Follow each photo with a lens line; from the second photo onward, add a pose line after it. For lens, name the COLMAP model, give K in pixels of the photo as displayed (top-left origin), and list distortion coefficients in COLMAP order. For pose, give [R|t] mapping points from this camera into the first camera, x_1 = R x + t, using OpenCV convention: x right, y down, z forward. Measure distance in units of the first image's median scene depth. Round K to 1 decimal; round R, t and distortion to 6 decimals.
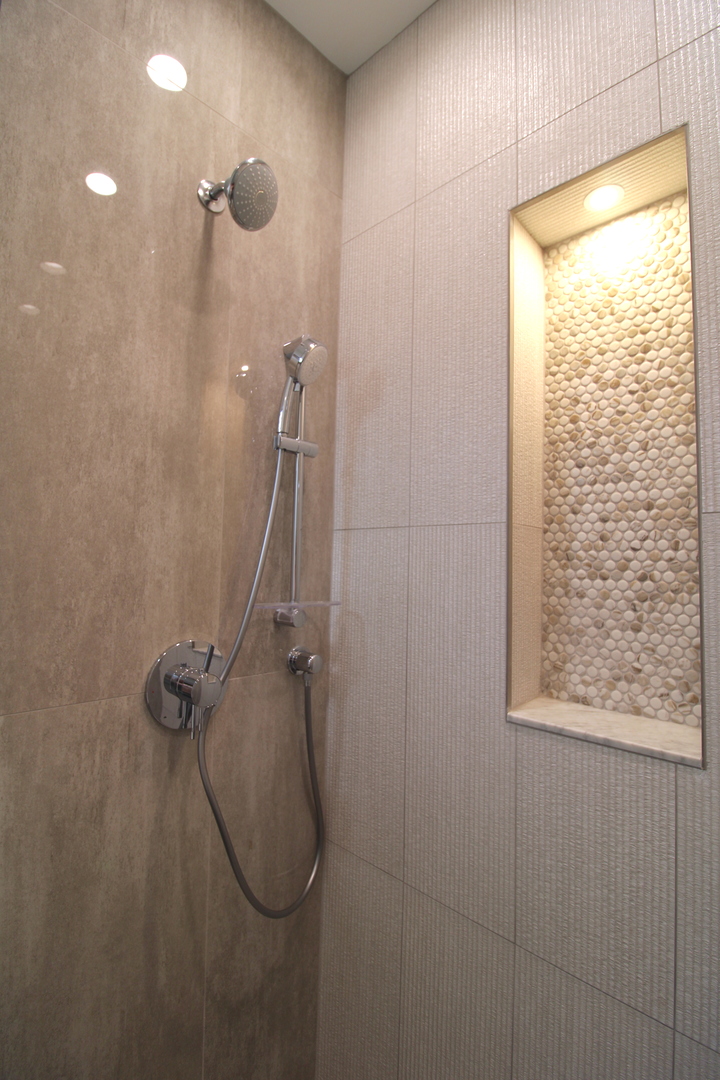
lens RADIAL K [[510.7, 0, 344.5], [0, 510.7, 539.3], [0, 0, 1]] dist [-0.010699, -0.006550]
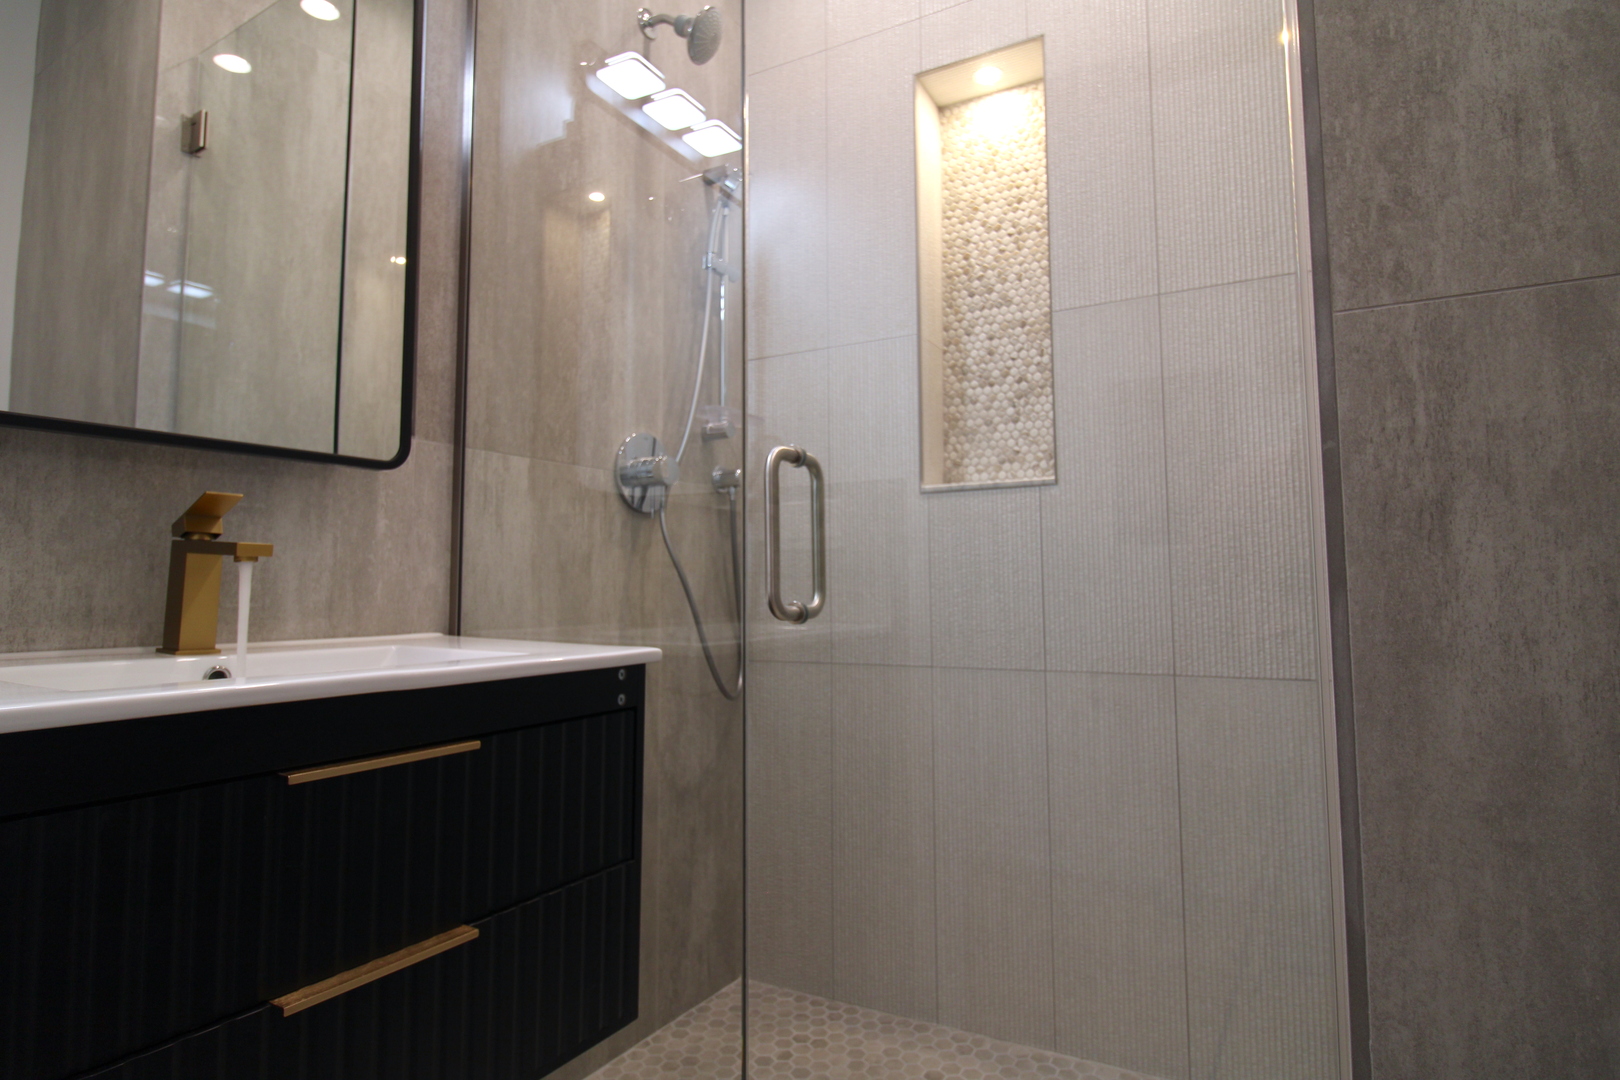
lens RADIAL K [[871.4, 0, 817.8], [0, 871.4, 525.0], [0, 0, 1]] dist [-0.003706, -0.009058]
pose [[0.963665, -0.011092, 0.266883, -0.474542], [0.013822, 0.999870, -0.008355, 0.442900], [-0.266755, 0.011741, 0.963693, -0.941326]]
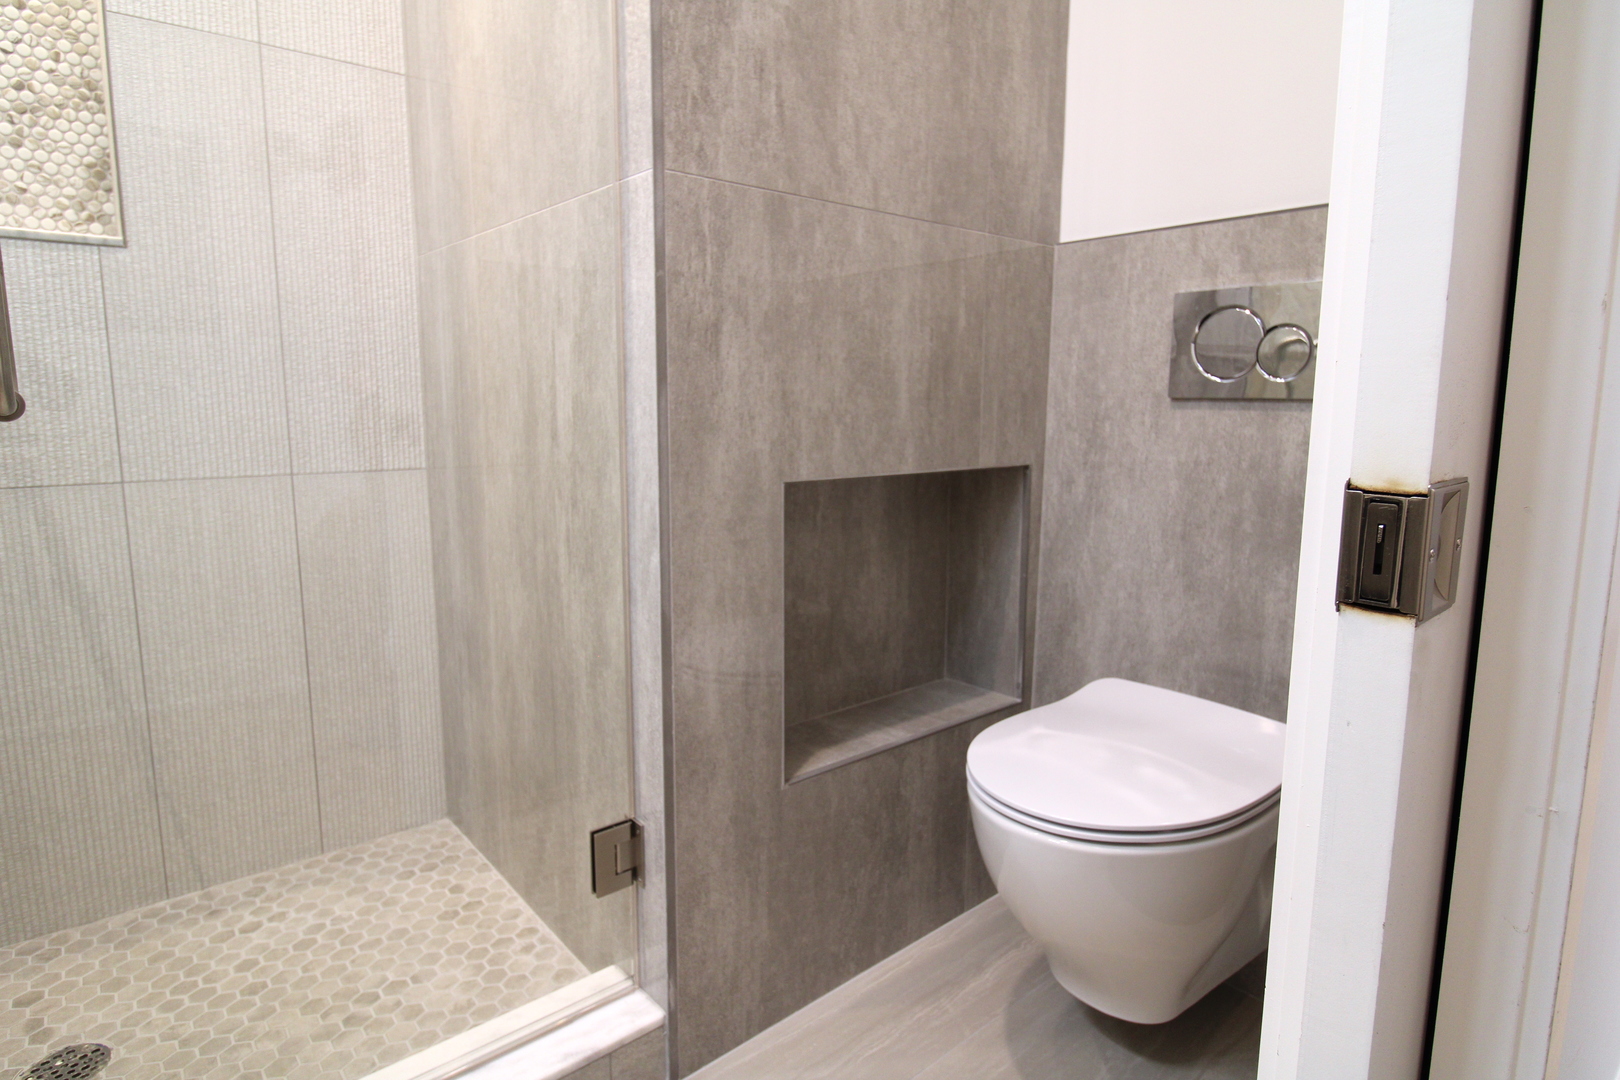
lens RADIAL K [[871.4, 0, 814.3], [0, 871.4, 526.0], [0, 0, 1]] dist [-0.003706, -0.009058]
pose [[0.099874, -0.169303, 0.980491, -0.891859], [-0.069130, 0.981856, 0.176581, 0.471948], [-0.992596, -0.085417, 0.086358, -0.597122]]
